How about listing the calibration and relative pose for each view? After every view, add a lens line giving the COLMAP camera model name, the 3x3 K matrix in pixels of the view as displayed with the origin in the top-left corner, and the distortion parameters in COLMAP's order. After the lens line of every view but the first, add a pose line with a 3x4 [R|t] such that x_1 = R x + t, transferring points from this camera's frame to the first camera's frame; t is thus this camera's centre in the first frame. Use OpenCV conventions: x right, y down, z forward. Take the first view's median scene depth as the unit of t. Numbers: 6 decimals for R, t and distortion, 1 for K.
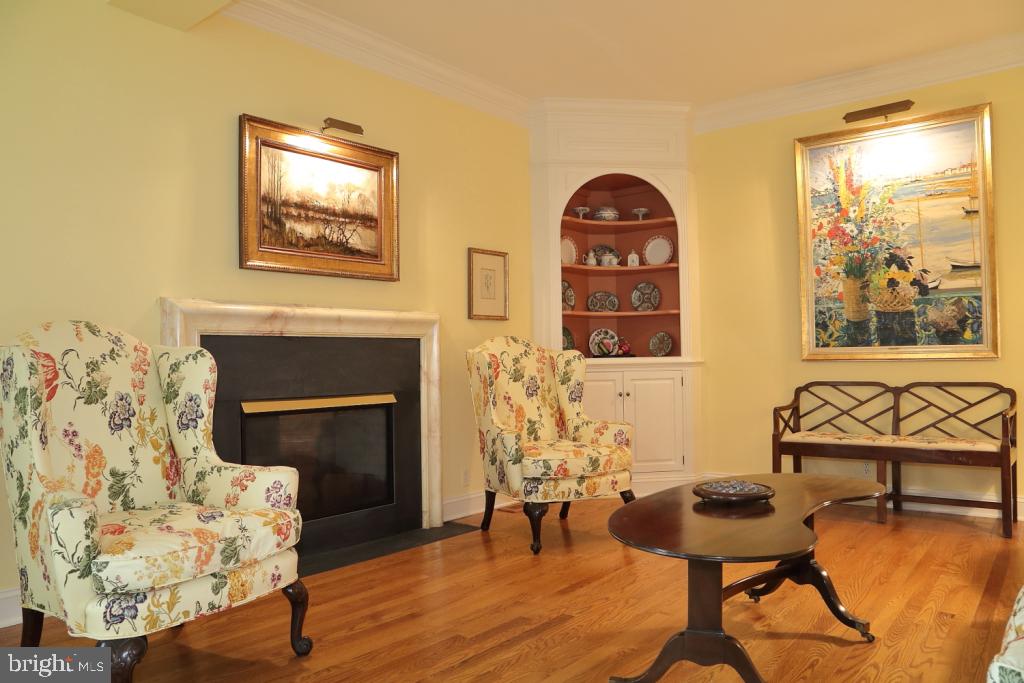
lens RADIAL K [[728.9, 0, 512.0], [0, 728.9, 341.5], [0, 0, 1]] dist [-0.106996, 0.057600]
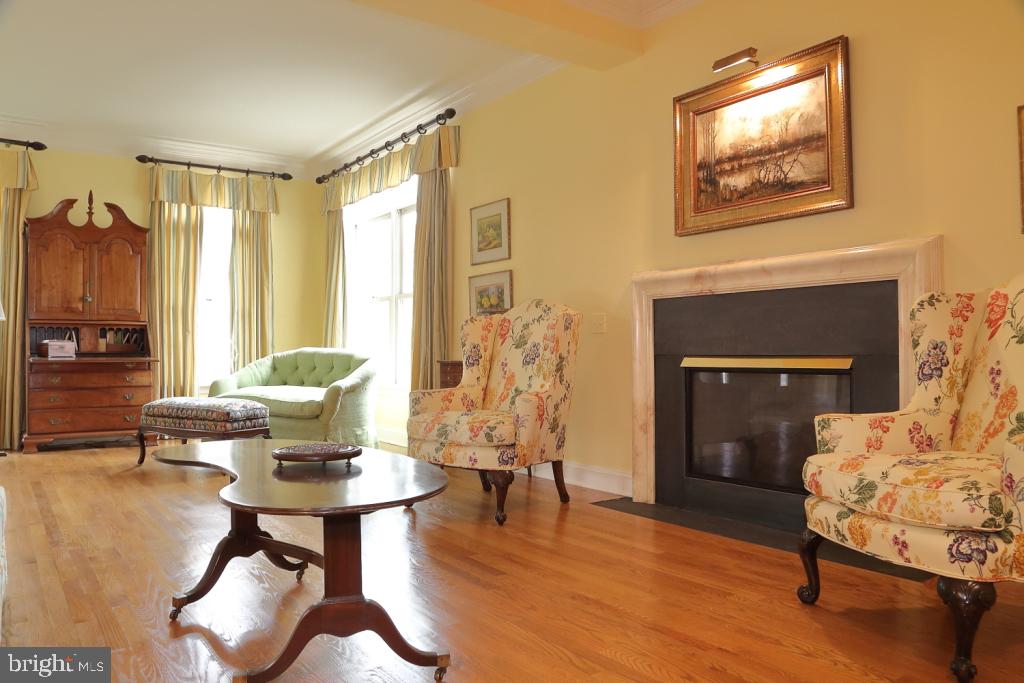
lens RADIAL K [[769.0, 0, 512.0], [0, 769.0, 341.5], [0, 0, 1]] dist [-0.036969, 0.000430]
pose [[-0.246061, -0.000140, -0.969254, 0.761357], [0.034473, 0.999366, -0.008896, 0.056218], [0.968641, -0.035602, -0.245900, 0.936934]]
